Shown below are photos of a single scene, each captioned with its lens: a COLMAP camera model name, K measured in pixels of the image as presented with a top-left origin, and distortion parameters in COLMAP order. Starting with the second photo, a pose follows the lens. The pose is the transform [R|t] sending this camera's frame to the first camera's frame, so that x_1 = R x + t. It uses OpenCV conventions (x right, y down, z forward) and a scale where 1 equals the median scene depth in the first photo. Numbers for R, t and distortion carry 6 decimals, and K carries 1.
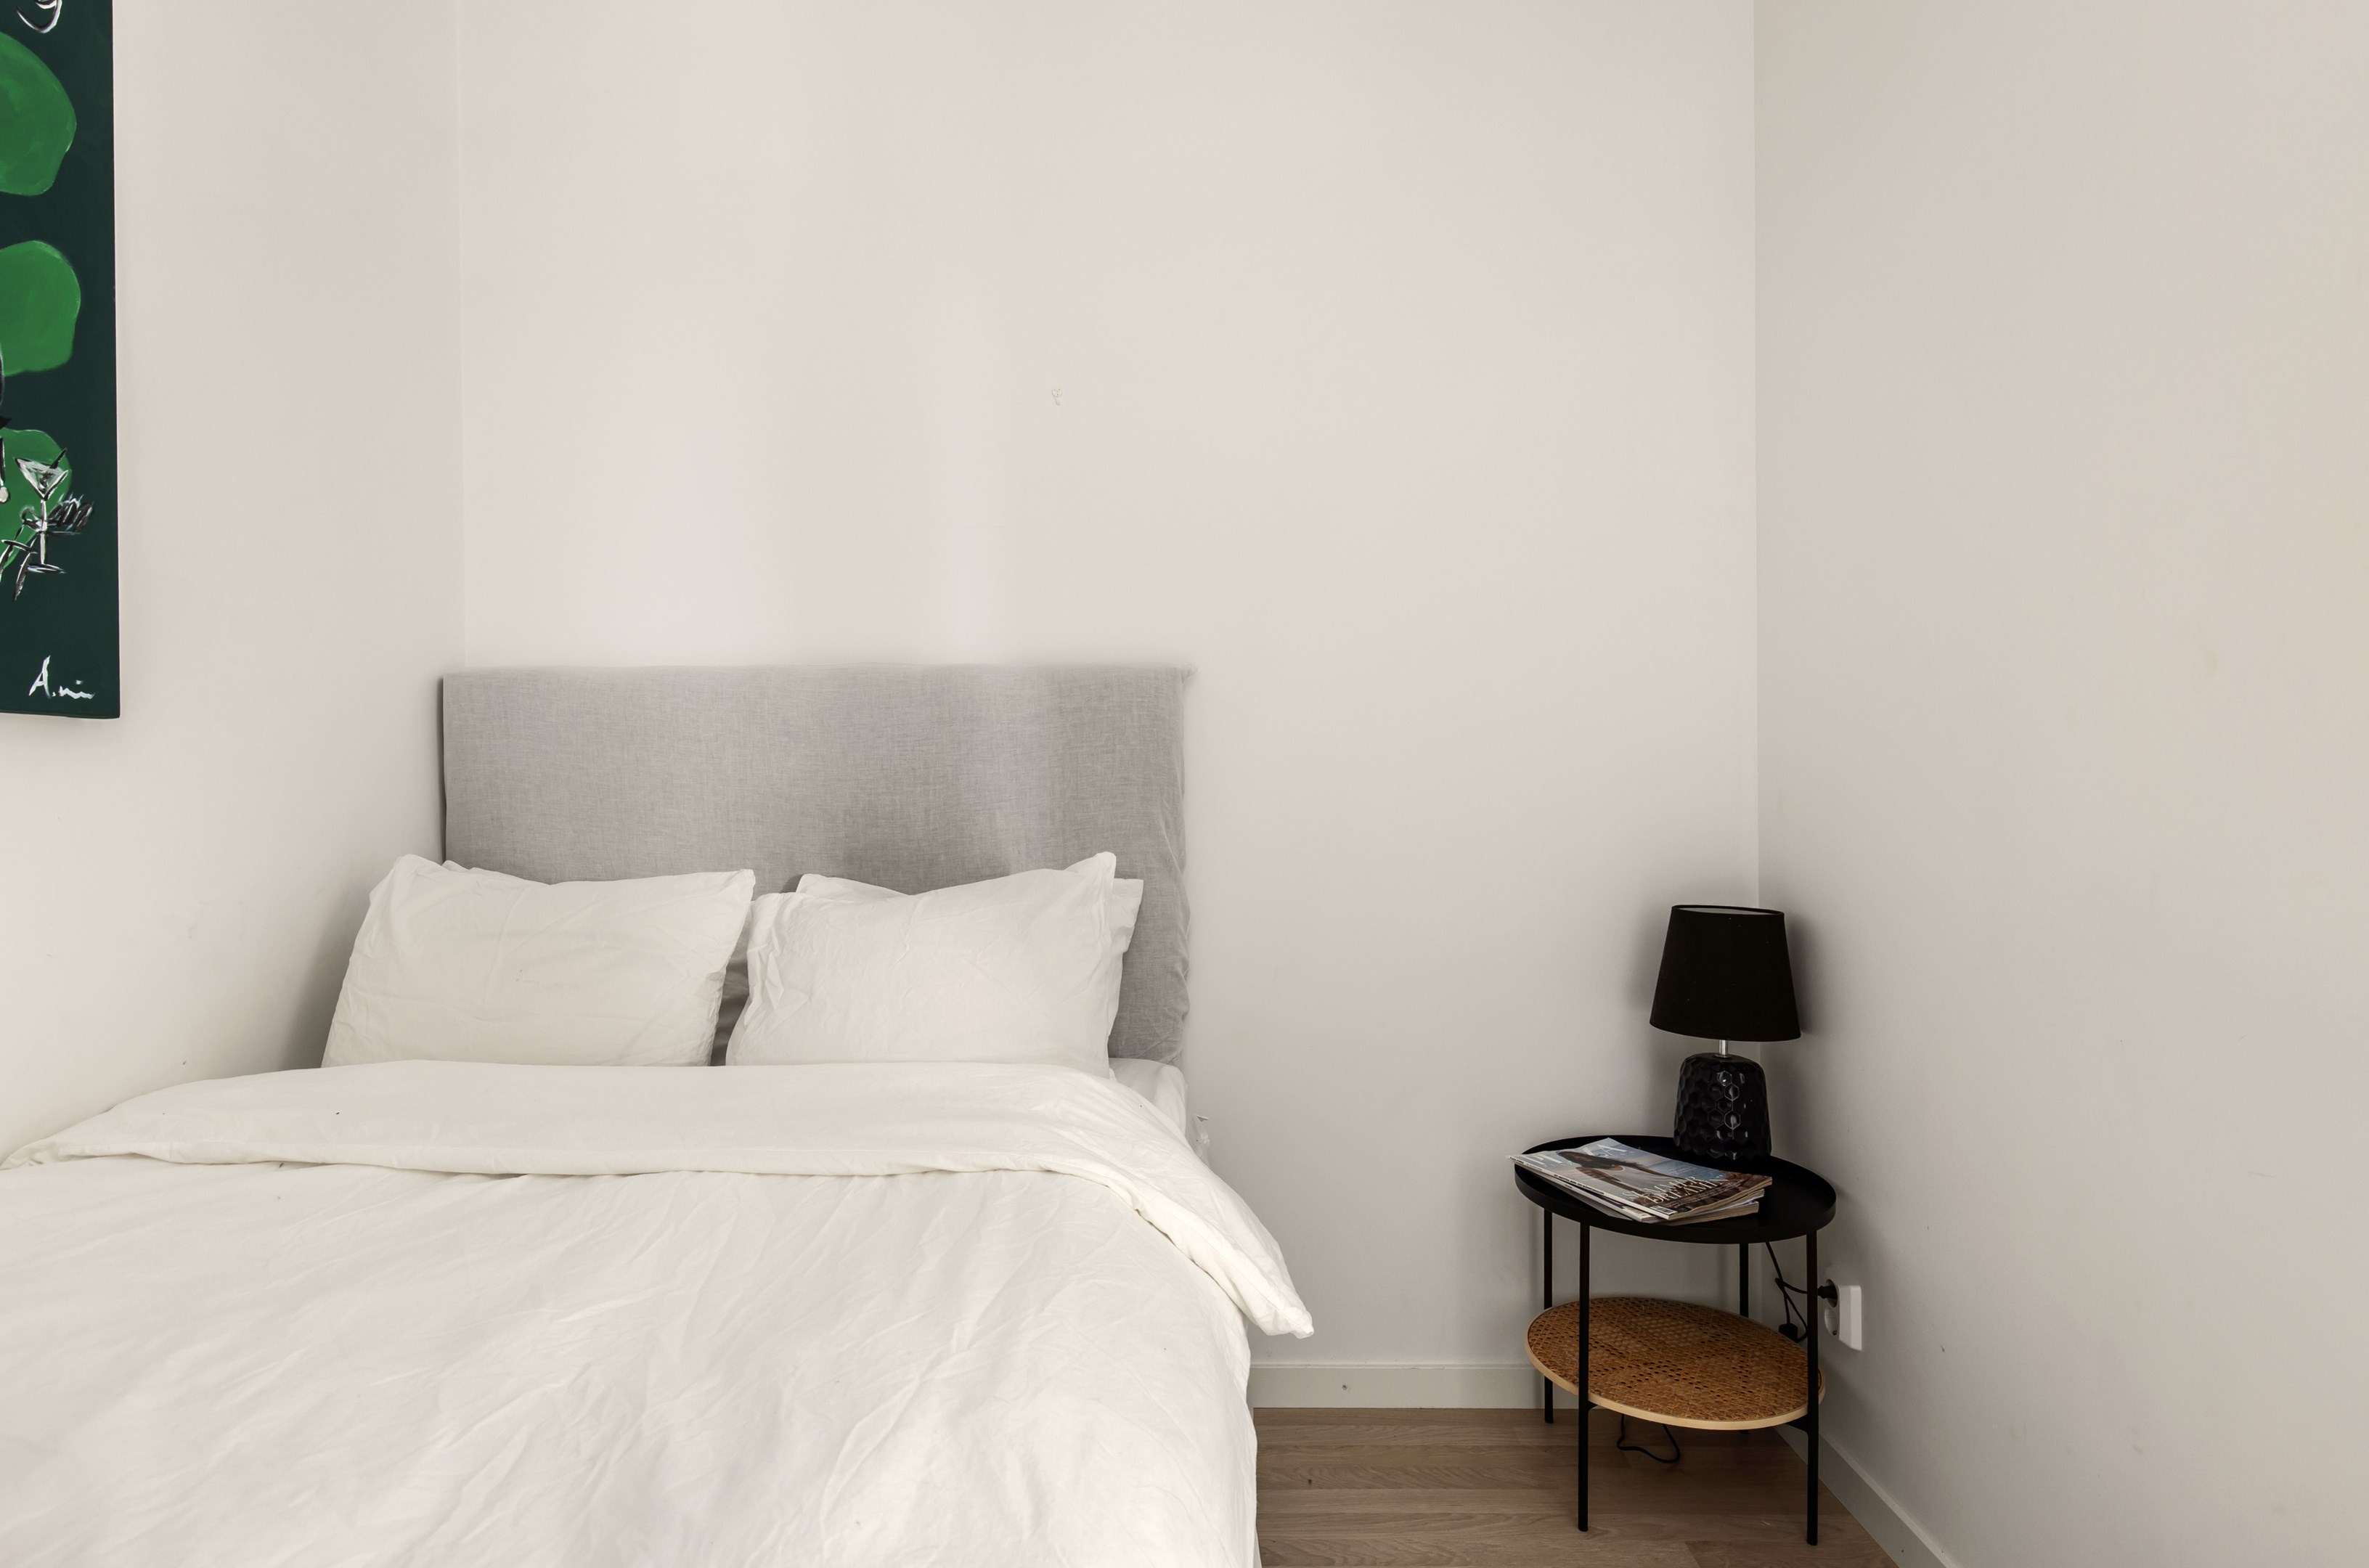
lens RADIAL K [[1309.8, 0, 1185.2], [0, 1309.8, 768.1], [0, 0, 1]] dist [-0.004426, 0.000104]
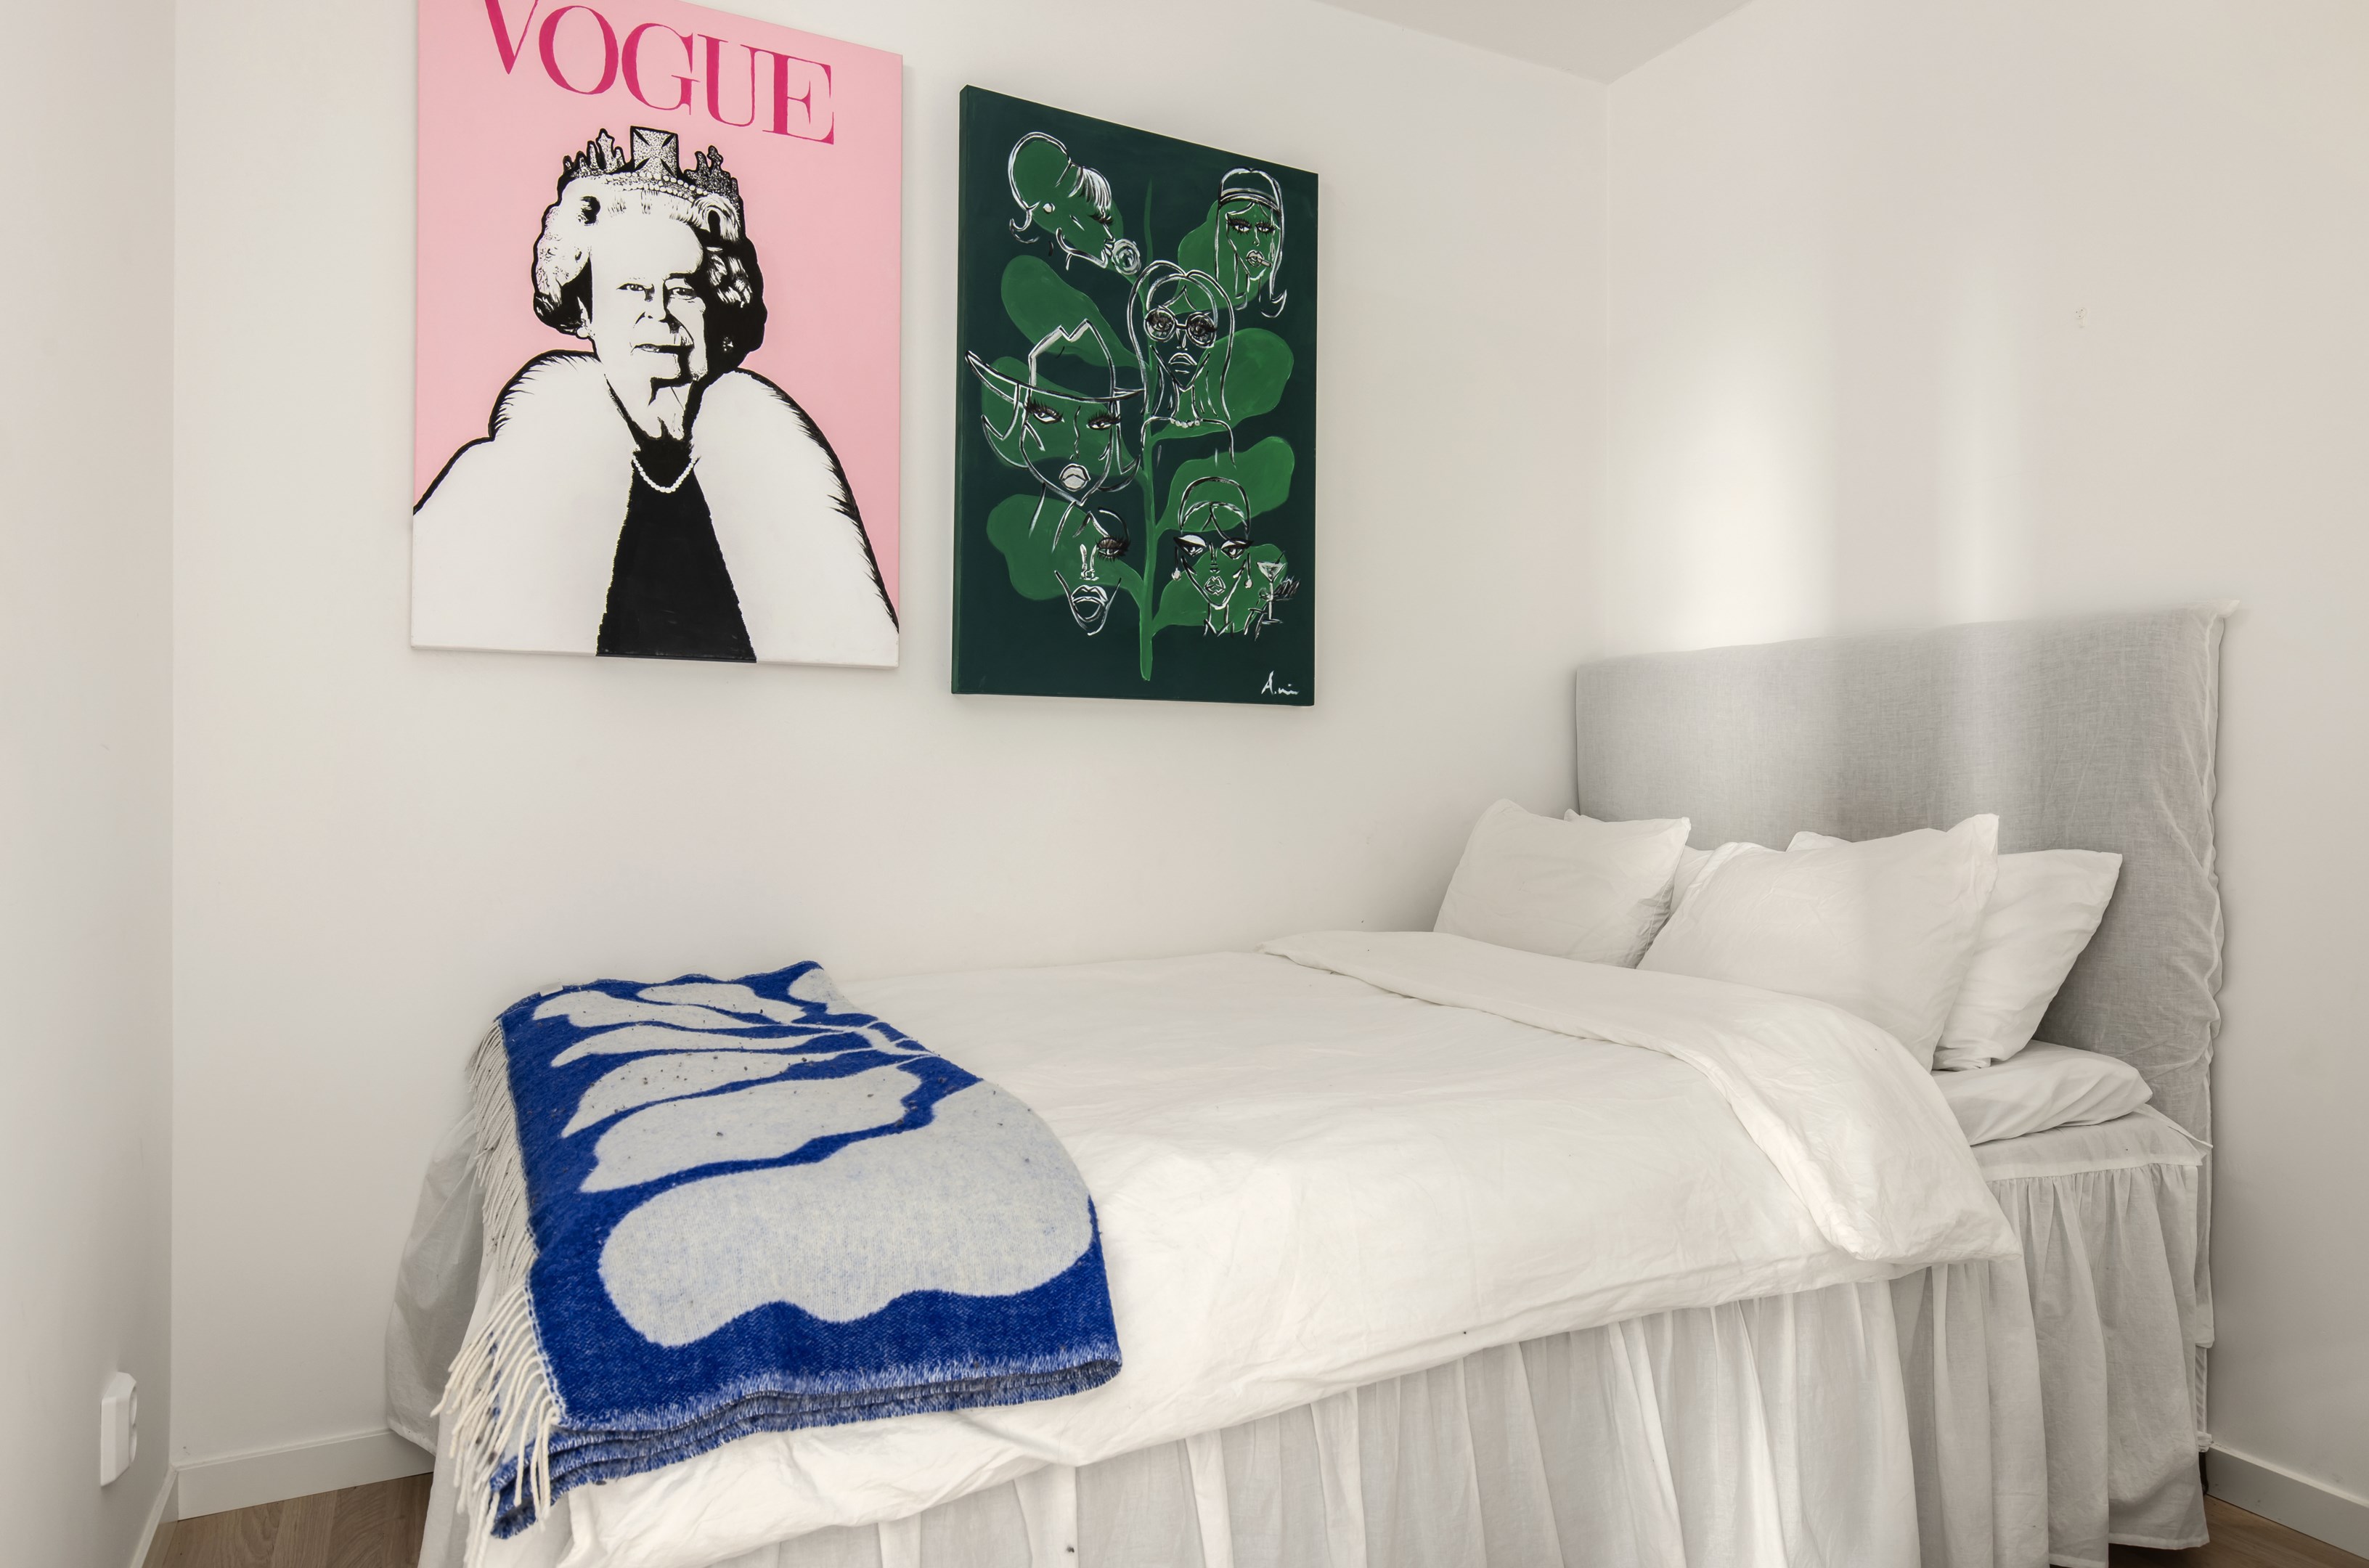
lens RADIAL K [[1447.2, 0, 1187.0], [0, 1447.2, 779.0], [0, 0, 1]] dist [-0.008935, -0.002156]
pose [[0.457152, 0.011808, -0.889310, 0.683537], [-0.002013, 0.999923, 0.012241, 0.030557], [0.889386, -0.003806, 0.457141, -0.000329]]
